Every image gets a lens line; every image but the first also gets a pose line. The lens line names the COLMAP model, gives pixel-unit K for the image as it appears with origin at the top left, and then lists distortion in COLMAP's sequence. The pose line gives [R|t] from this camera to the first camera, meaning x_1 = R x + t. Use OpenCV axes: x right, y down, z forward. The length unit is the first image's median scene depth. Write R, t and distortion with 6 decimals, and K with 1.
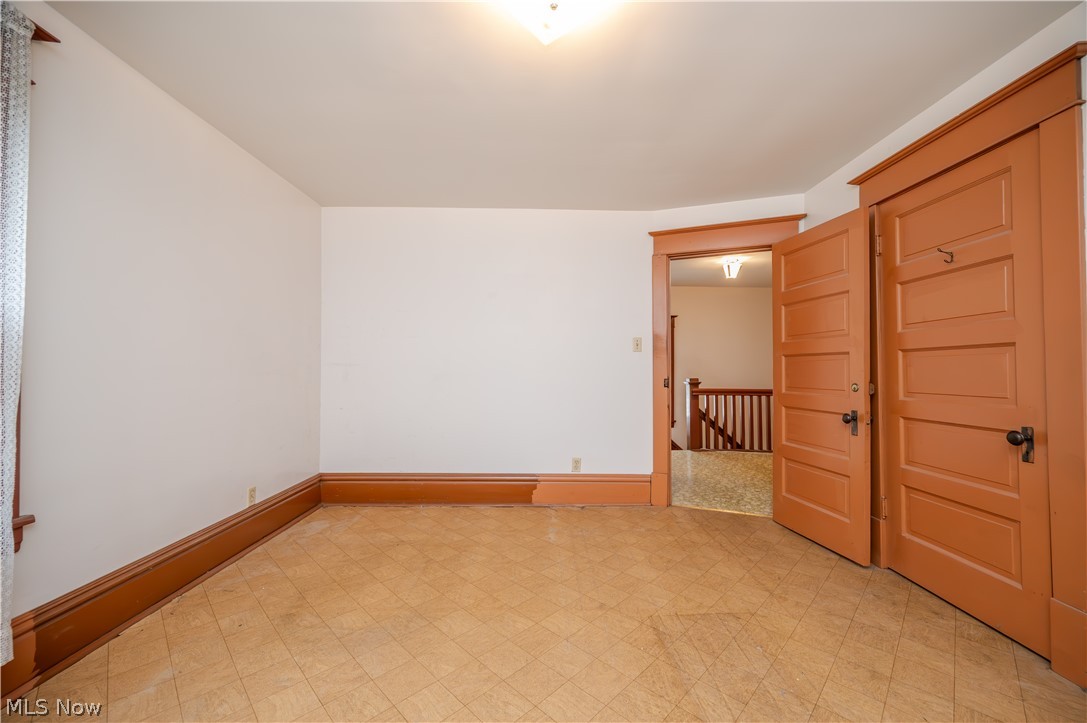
lens RADIAL K [[427.8, 0, 544.8], [0, 427.8, 369.4], [0, 0, 1]] dist [-0.002955, -0.000005]
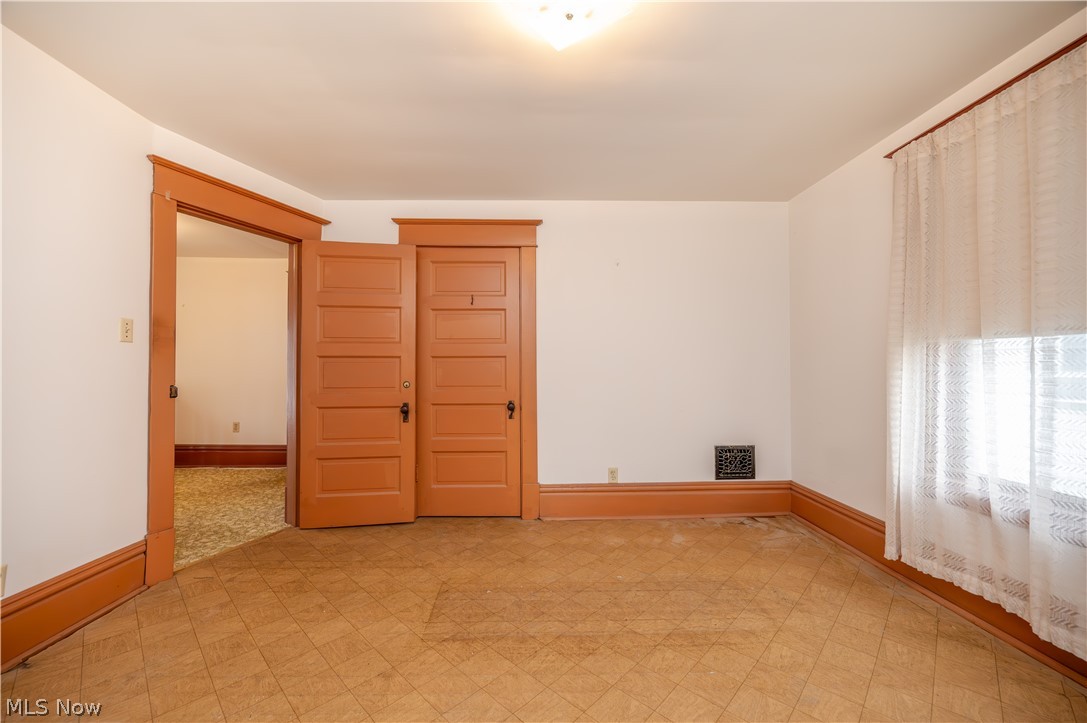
lens RADIAL K [[427.8, 0, 547.7], [0, 427.8, 364.3], [0, 0, 1]] dist [-0.002955, -0.000005]
pose [[-0.011543, 0.005054, 0.999921, -0.559648], [-0.001642, 0.999986, -0.005074, -0.012673], [-0.999932, -0.001700, -0.011535, 0.605145]]
